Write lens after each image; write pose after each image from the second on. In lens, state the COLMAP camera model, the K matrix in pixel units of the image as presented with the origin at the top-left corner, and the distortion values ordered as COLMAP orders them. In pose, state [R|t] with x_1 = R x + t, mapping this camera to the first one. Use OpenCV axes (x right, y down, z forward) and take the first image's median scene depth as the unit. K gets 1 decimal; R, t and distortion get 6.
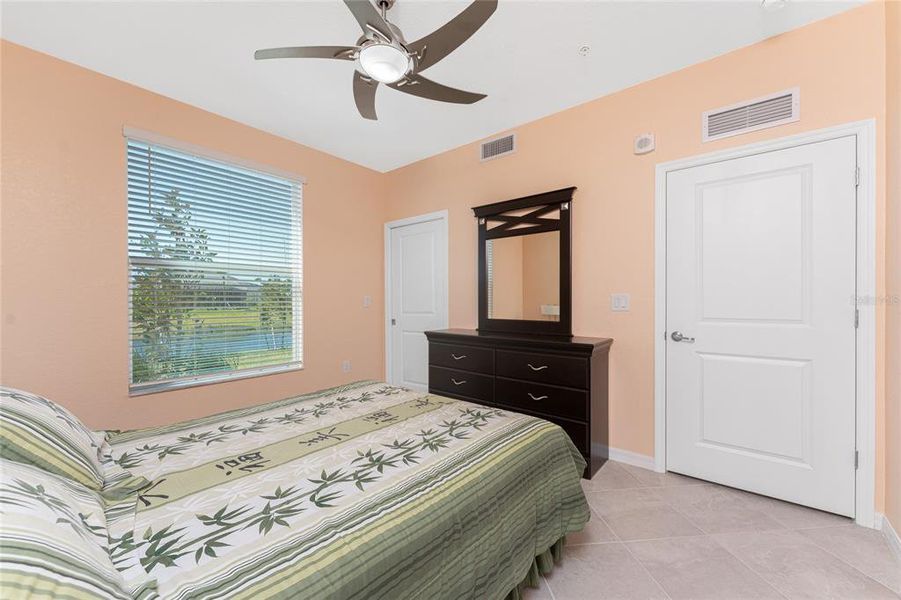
lens RADIAL K [[358.8, 0, 451.9], [0, 358.8, 301.1], [0, 0, 1]] dist [0.001866, 0.000002]
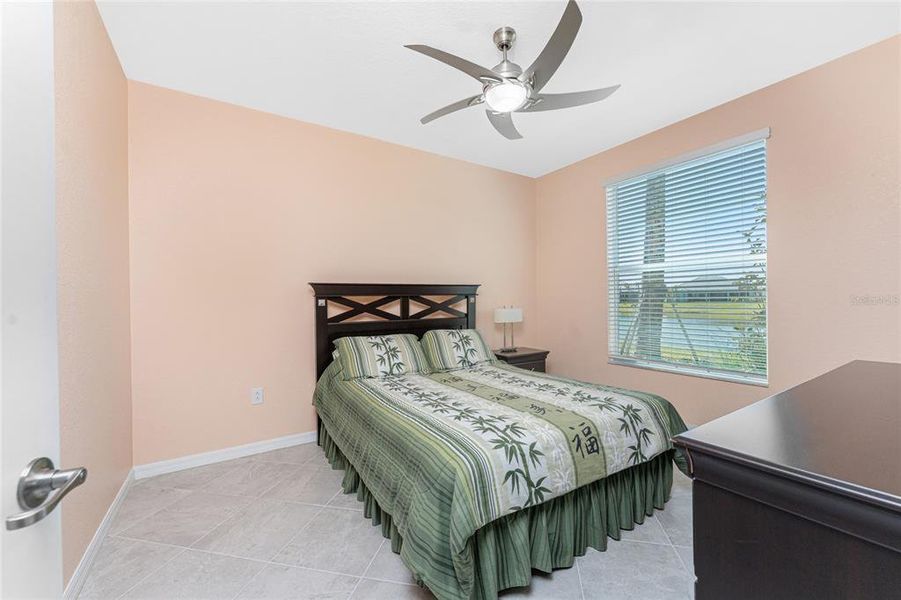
lens RADIAL K [[358.8, 0, 452.0], [0, 358.8, 300.6], [0, 0, 1]] dist [0.001866, 0.000002]
pose [[-0.302679, 0.010978, -0.953029, 1.096449], [0.020374, 0.999780, 0.005046, -0.012185], [0.952875, -0.017890, -0.302836, 1.299813]]
